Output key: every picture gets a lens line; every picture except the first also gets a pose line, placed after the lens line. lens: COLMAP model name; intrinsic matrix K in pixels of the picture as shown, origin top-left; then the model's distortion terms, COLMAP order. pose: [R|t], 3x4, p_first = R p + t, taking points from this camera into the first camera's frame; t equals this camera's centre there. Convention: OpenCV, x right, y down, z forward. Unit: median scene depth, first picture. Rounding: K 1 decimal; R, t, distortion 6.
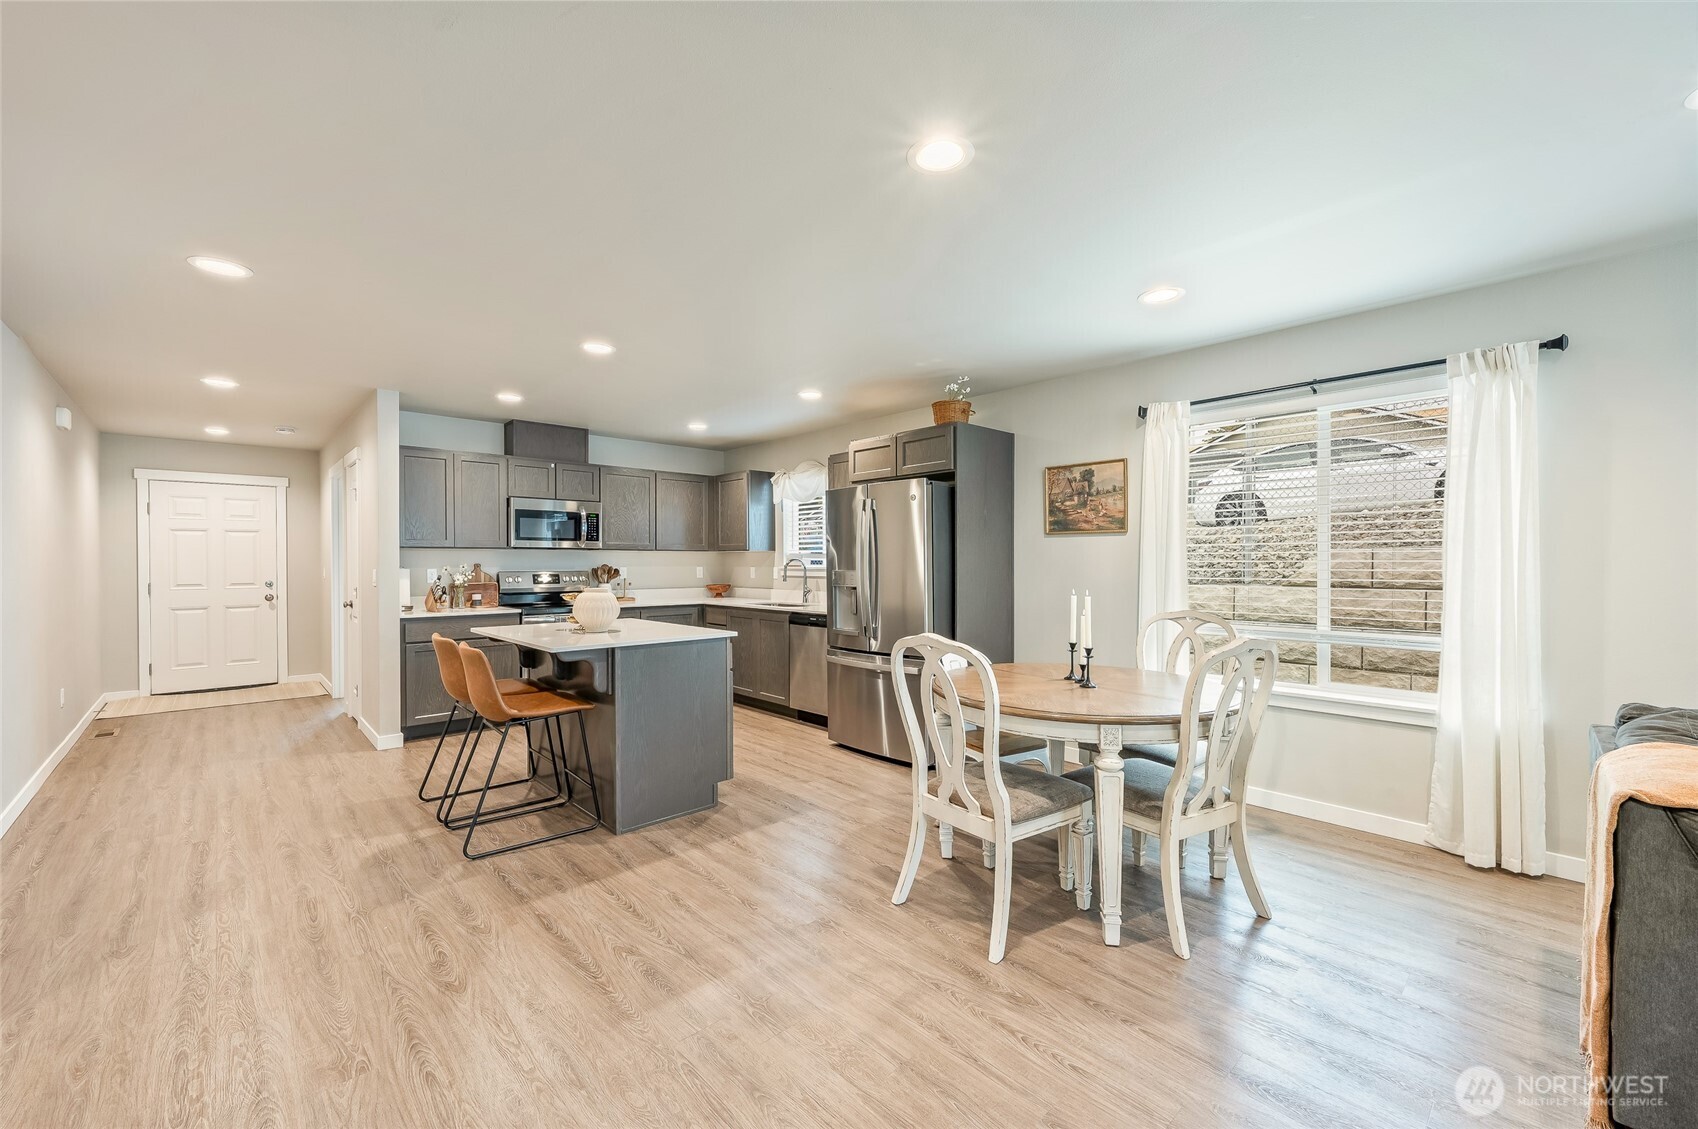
lens RADIAL K [[680.5, 0, 849.0], [0, 680.5, 564.5], [0, 0, 1]] dist [0.000424, 0.000112]
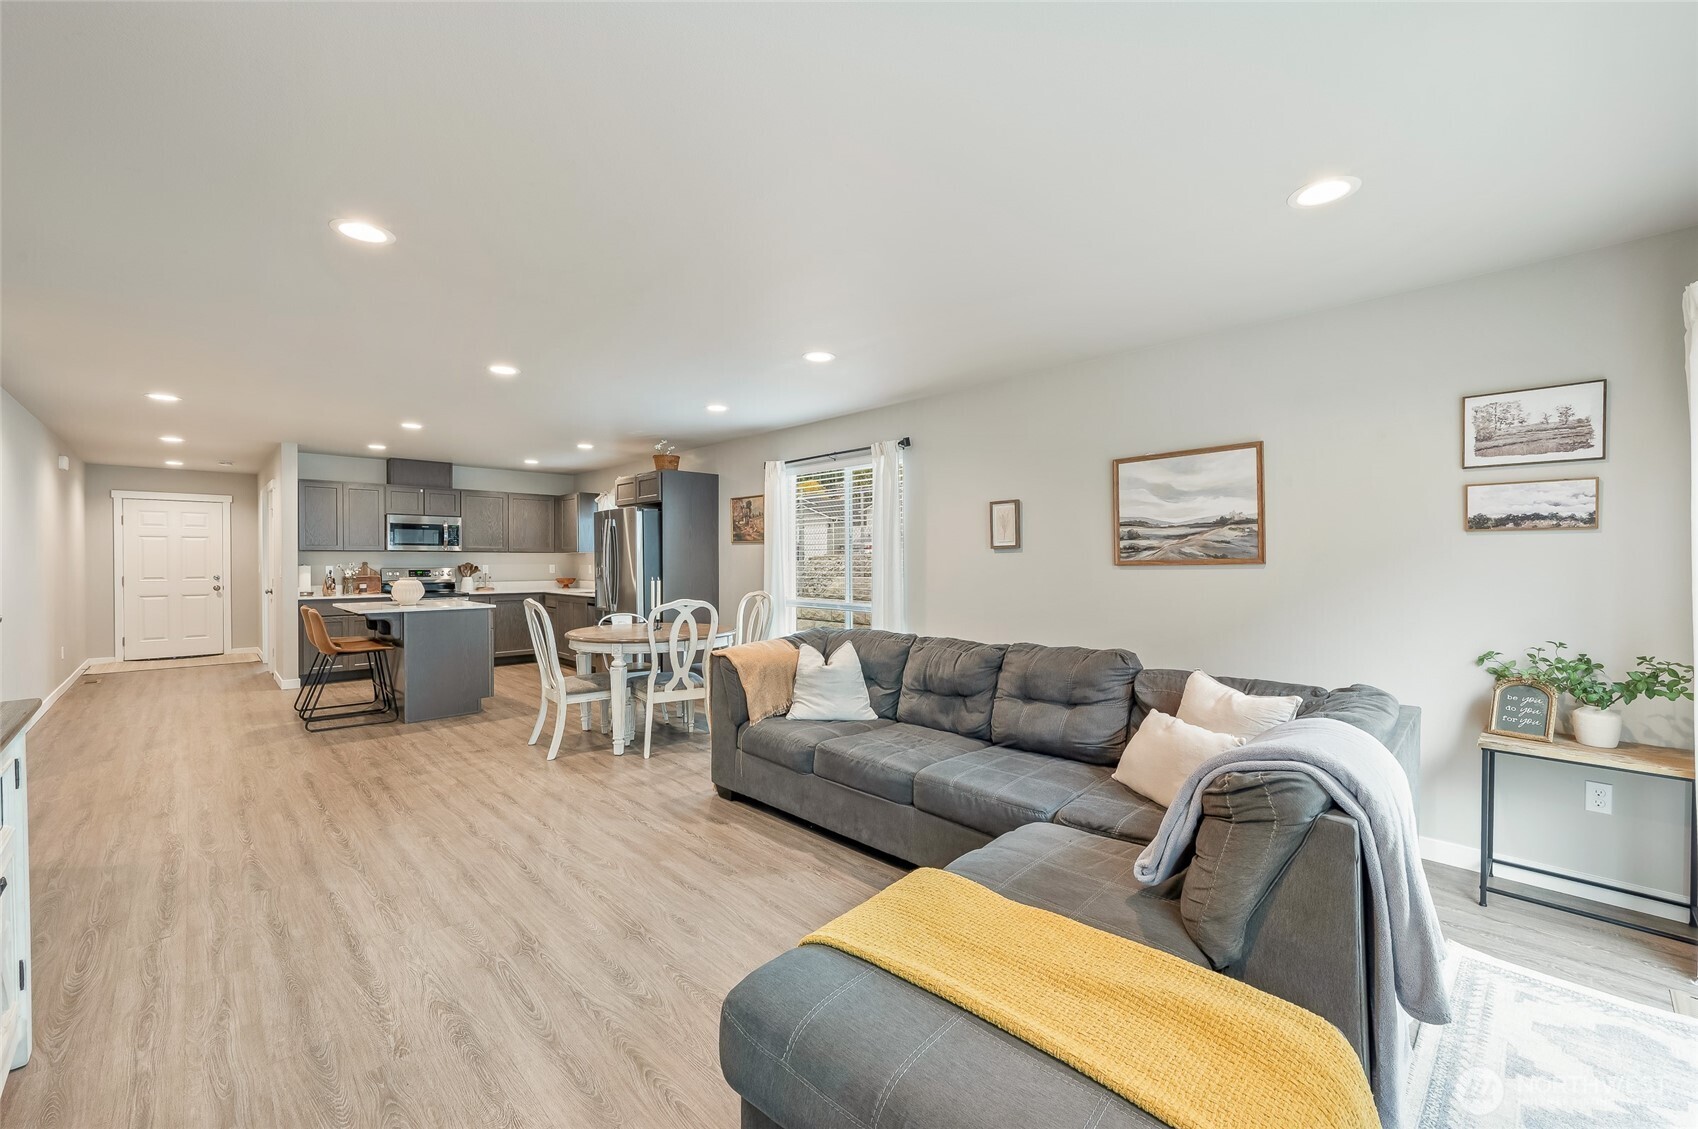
lens RADIAL K [[683.2, 0, 849.0], [0, 683.2, 564.5], [0, 0, 1]] dist [0.001005, -0.000109]
pose [[0.999871, 0.001148, 0.016040, 0.501308], [-0.001164, 0.999999, 0.000963, 0.001287], [-0.016039, -0.000981, 0.999871, -0.486911]]
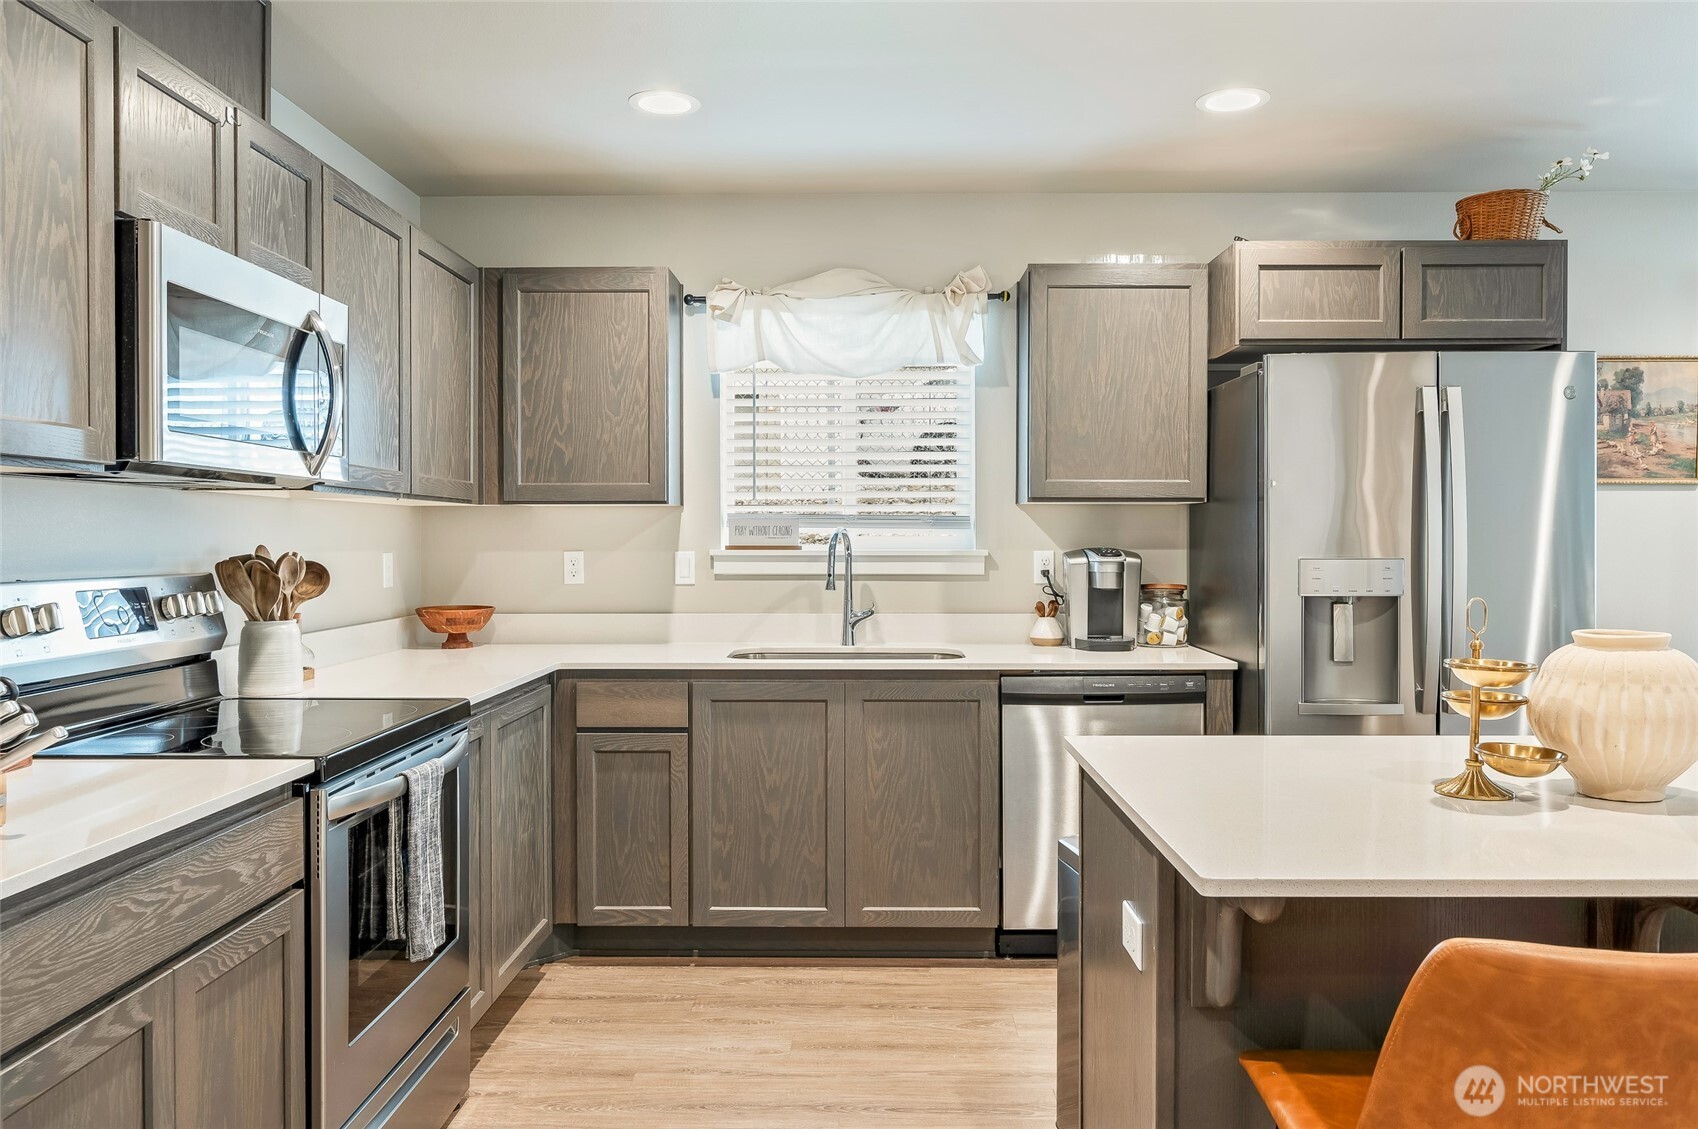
lens RADIAL K [[1237.6, 0, 856.3], [0, 1237.6, 547.2], [0, 0, 1]] dist [-0.002172, 0.000091]
pose [[0.690526, -0.006008, 0.723283, -0.733539], [0.003100, 0.999981, 0.005347, -0.002201], [-0.723301, -0.001450, 0.690532, 0.693931]]
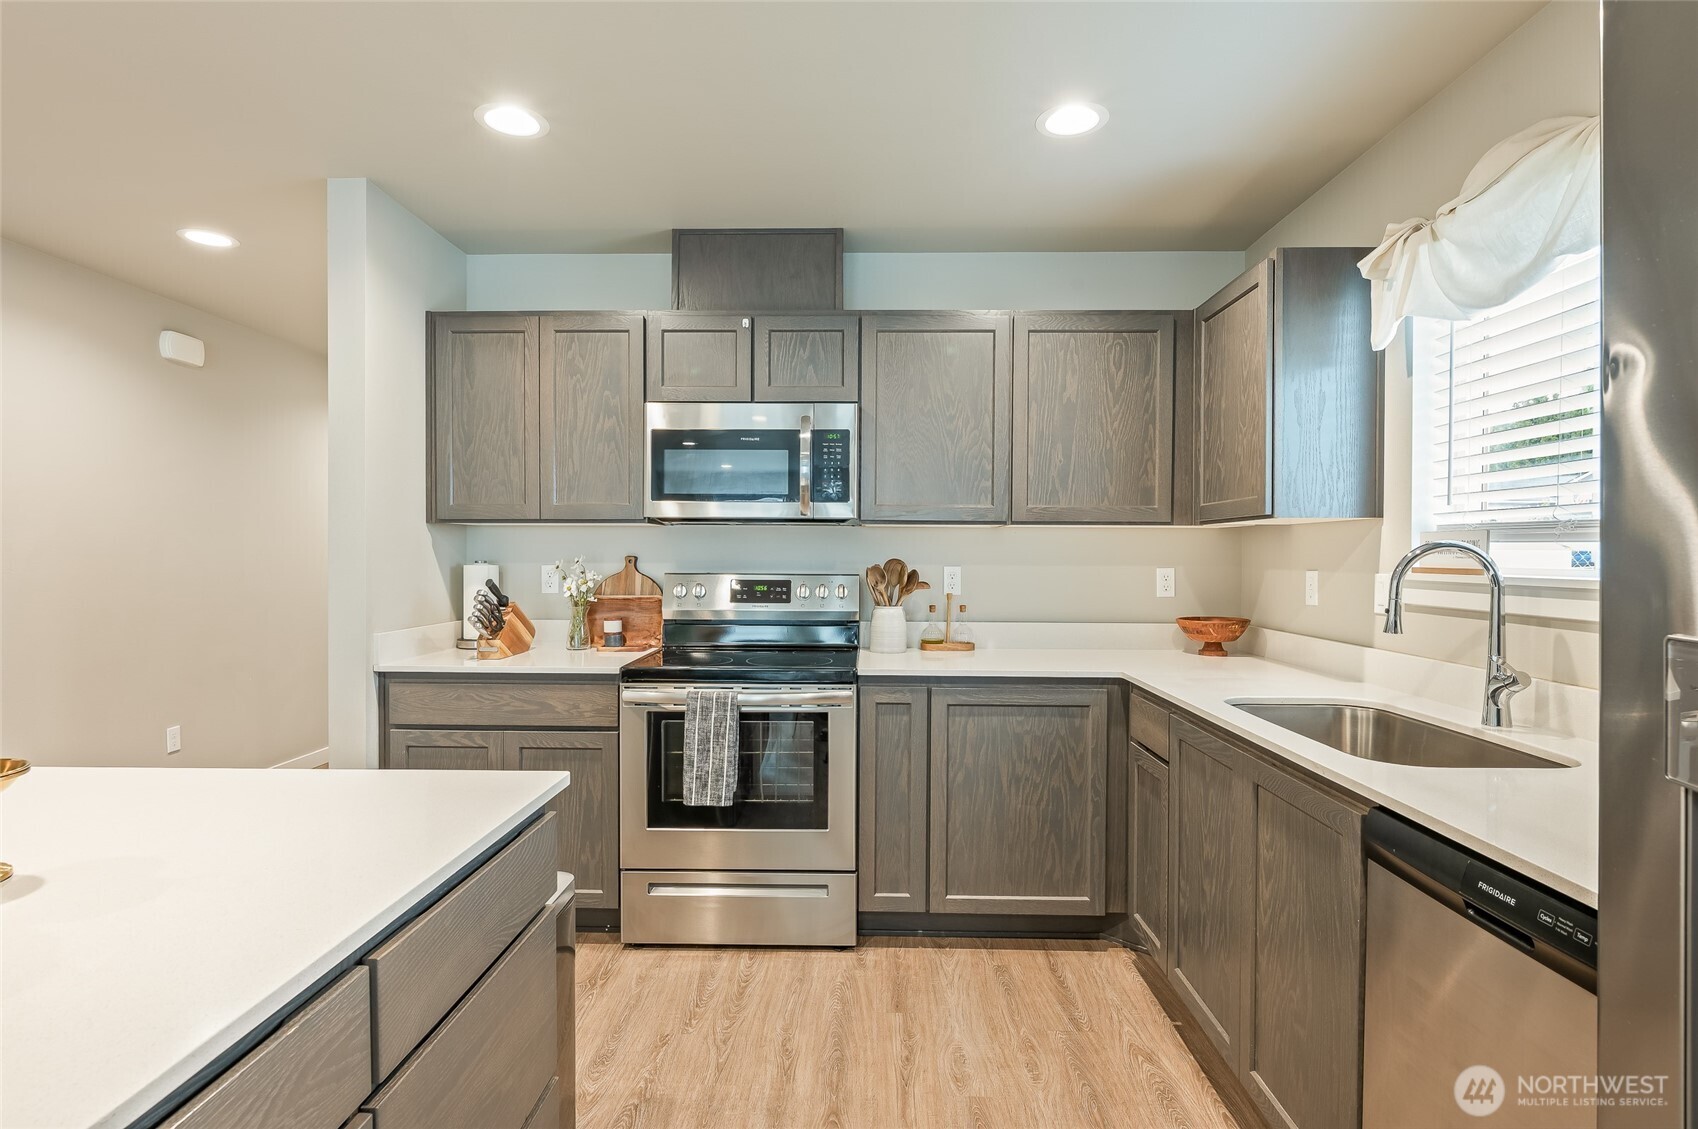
lens RADIAL K [[854.7, 0, 849.0], [0, 854.7, 564.5], [0, 0, 1]] dist [-0.000961, -0.000087]
pose [[0.715922, 0.010739, -0.698098, -0.023693], [-0.006744, 0.999941, 0.008466, -0.001932], [0.698148, -0.001353, 0.715952, 0.825719]]
